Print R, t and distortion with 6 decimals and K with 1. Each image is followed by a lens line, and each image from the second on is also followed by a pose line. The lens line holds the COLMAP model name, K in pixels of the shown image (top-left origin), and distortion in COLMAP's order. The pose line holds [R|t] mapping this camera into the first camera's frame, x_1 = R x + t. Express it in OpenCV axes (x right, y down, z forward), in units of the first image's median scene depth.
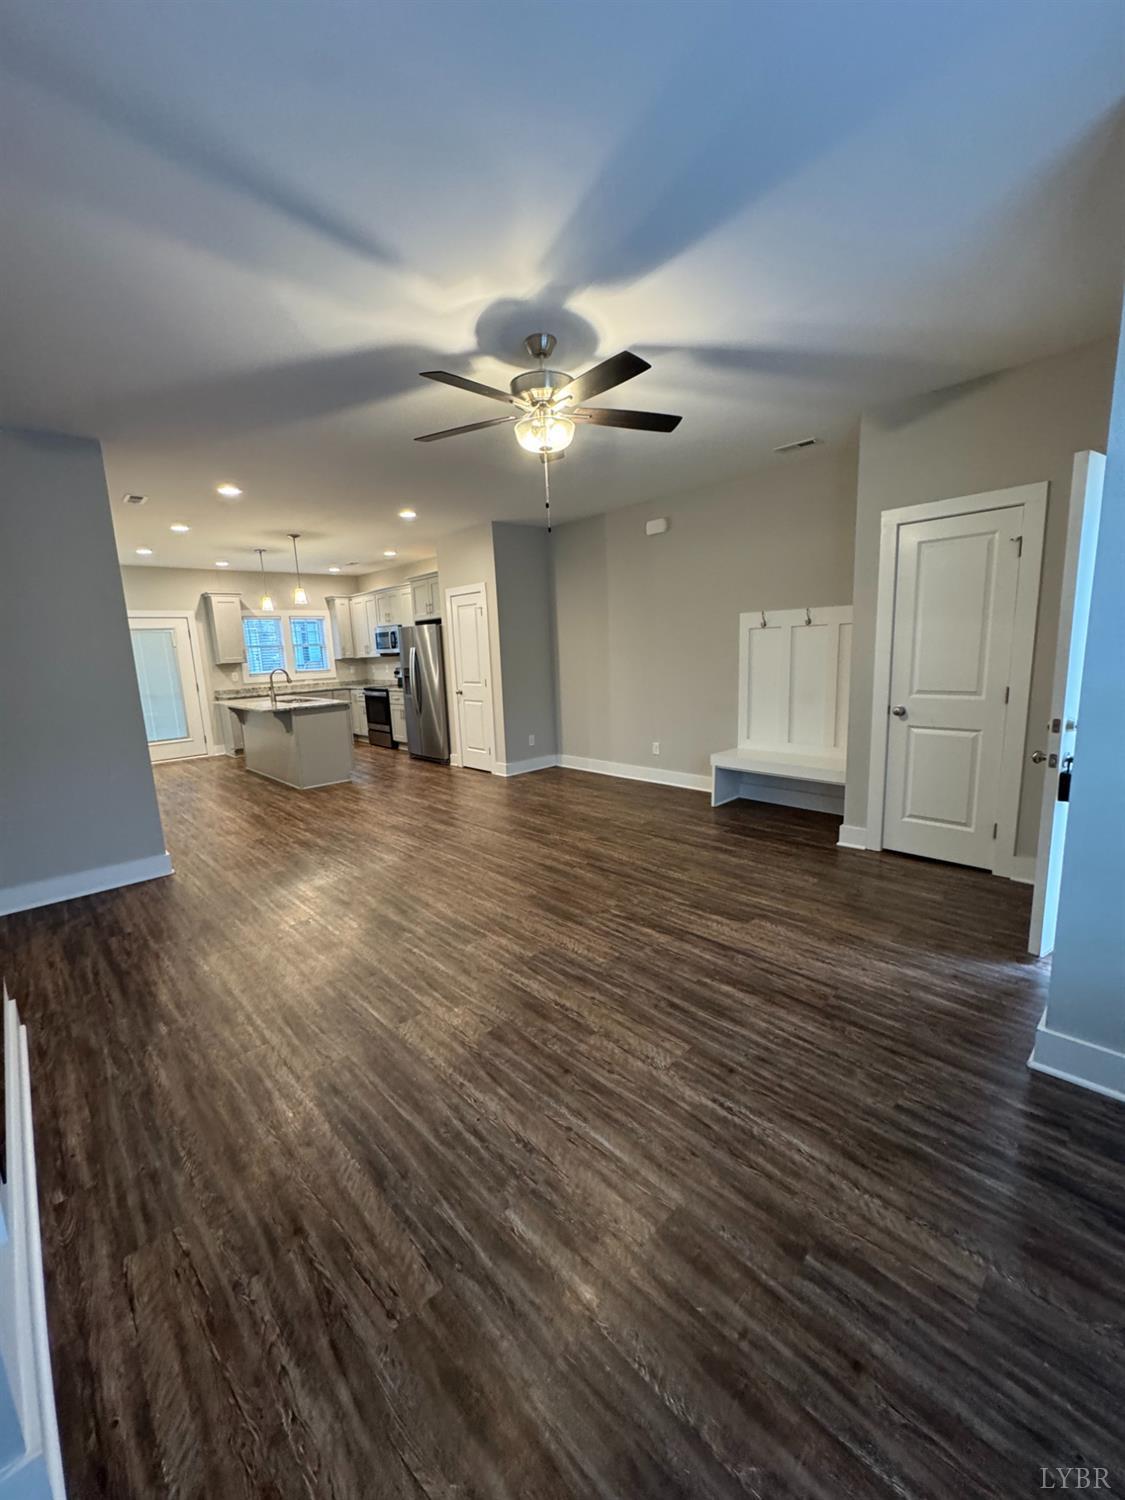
lens RADIAL K [[597.9, 0, 561.7], [0, 597.9, 755.5], [0, 0, 1]] dist [-0.002924, 0.000190]
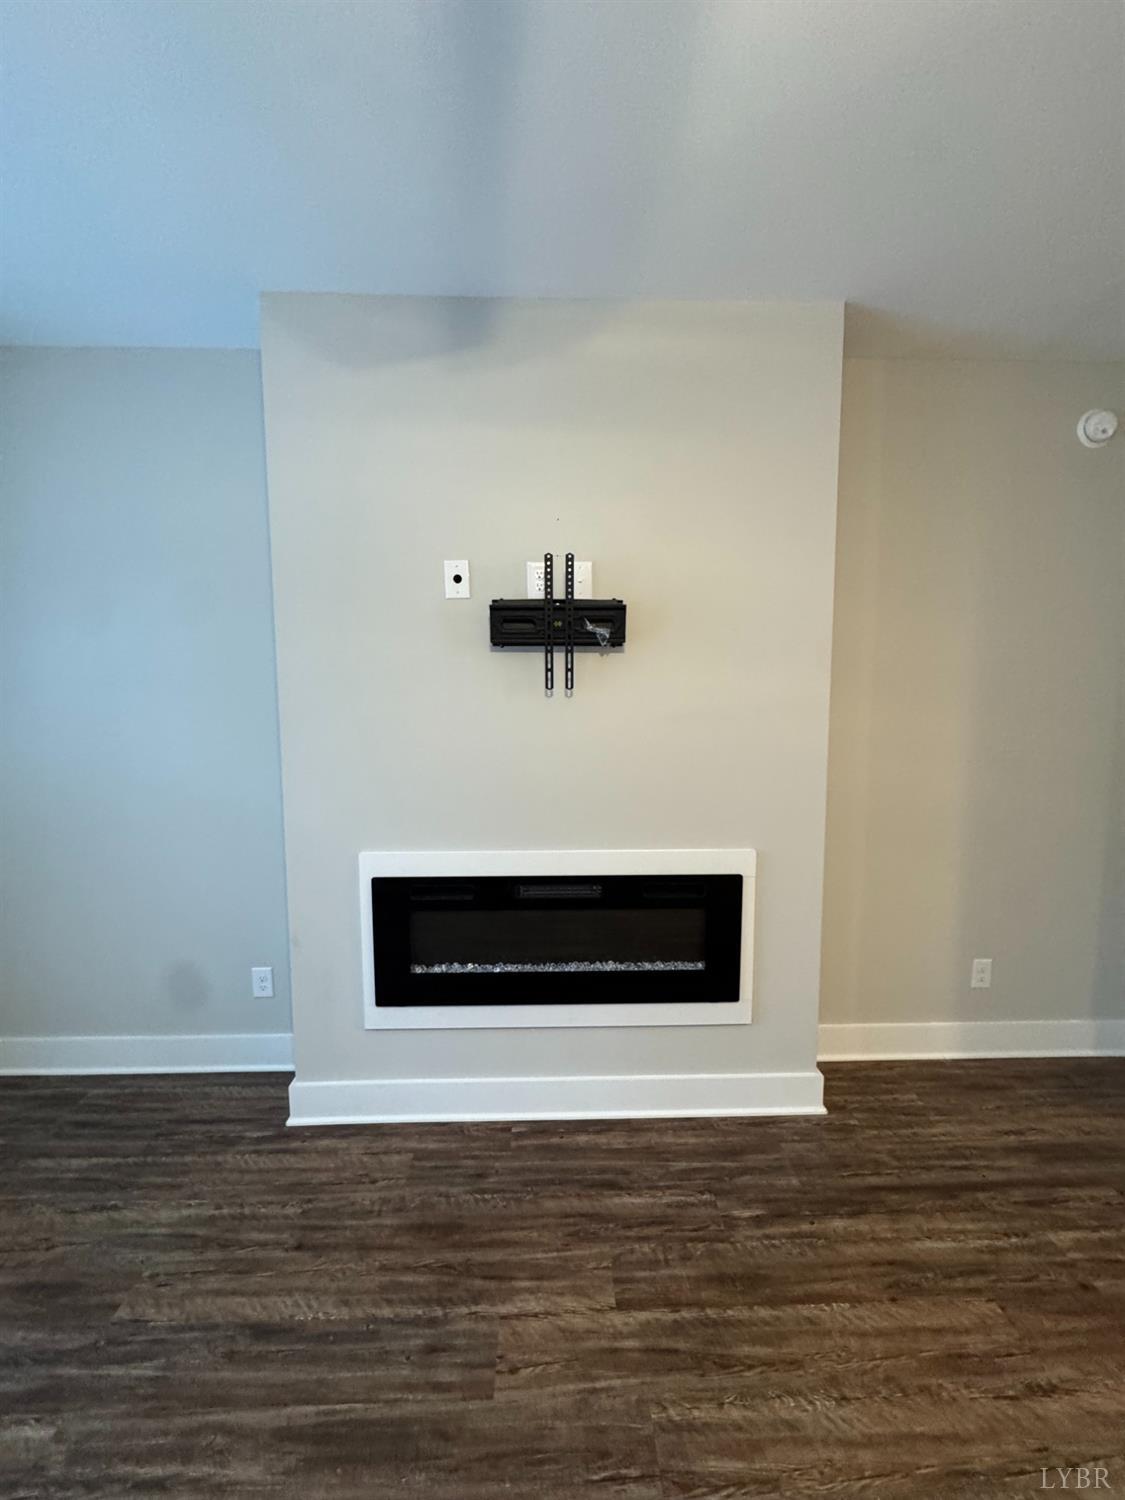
lens RADIAL K [[597.9, 0, 562.4], [0, 597.9, 753.5], [0, 0, 1]] dist [-0.002924, 0.000190]
pose [[-0.664527, 0.108845, -0.739295, -0.033971], [-0.105214, 0.965851, 0.236773, -0.229766], [0.739821, 0.235126, -0.630382, 1.115834]]
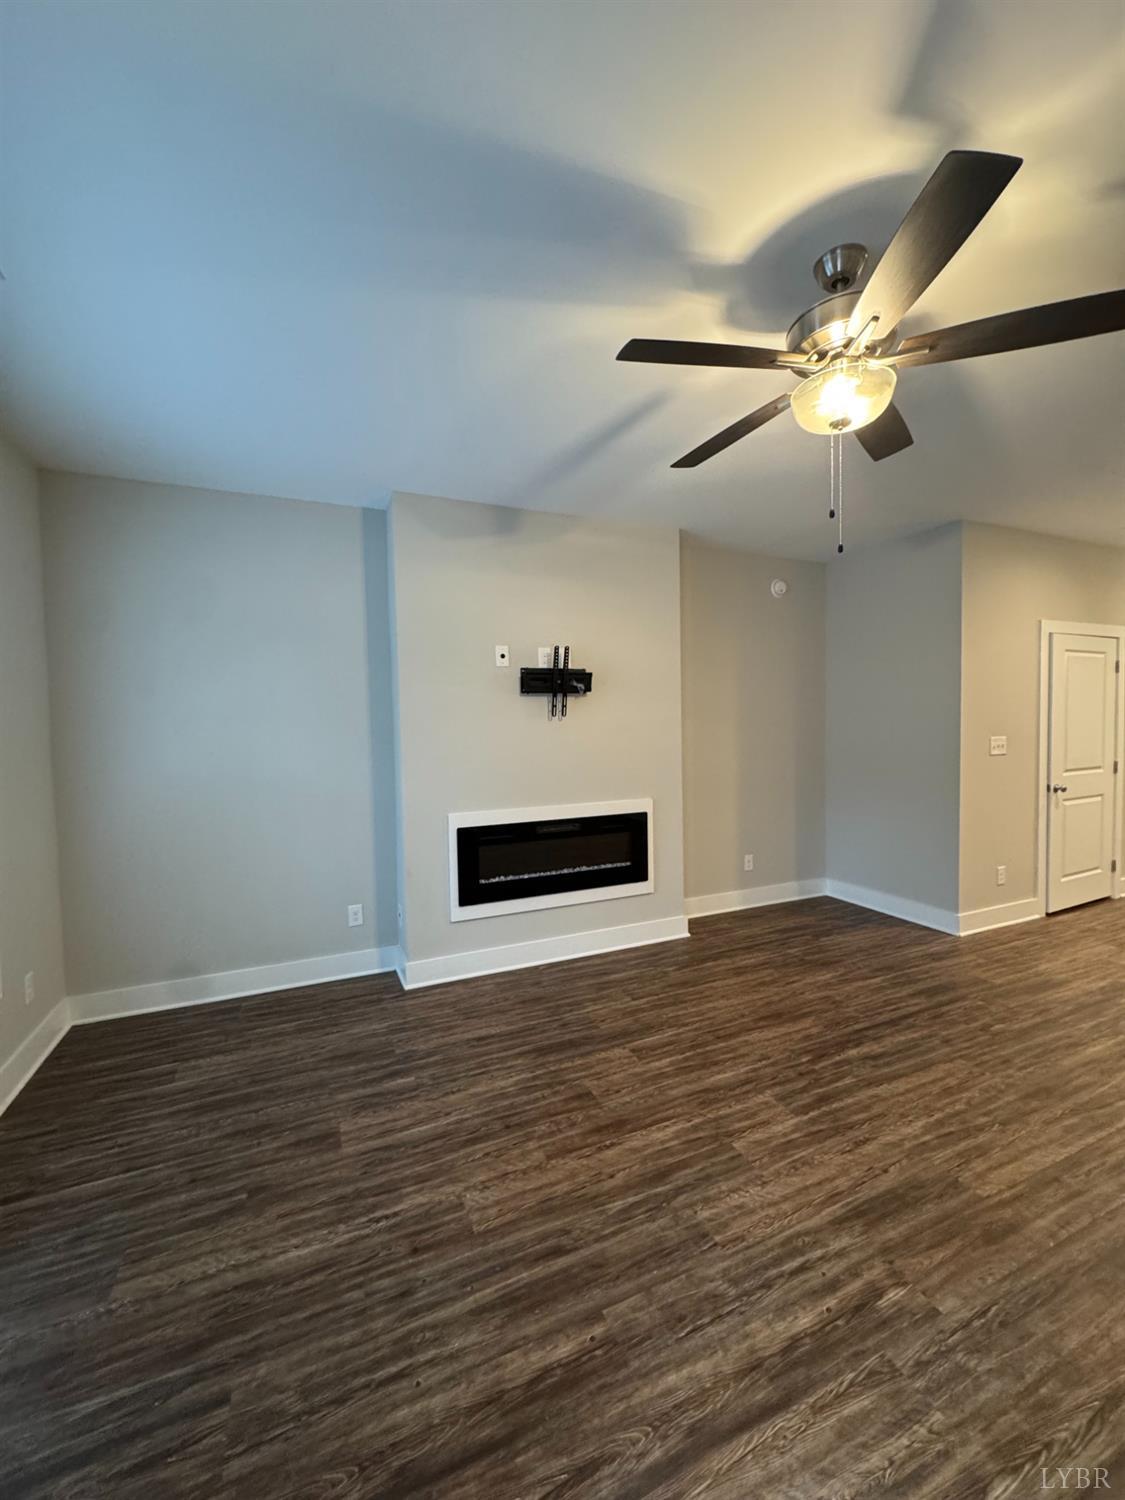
lens RADIAL K [[597.9, 0, 563.4], [0, 597.9, 752.4], [0, 0, 1]] dist [-0.002924, 0.000190]
pose [[-0.339661, 0.088875, -0.936339, 0.761423], [-0.134885, 0.980632, 0.142009, -0.247570], [0.930826, 0.174533, -0.321095, 1.091793]]
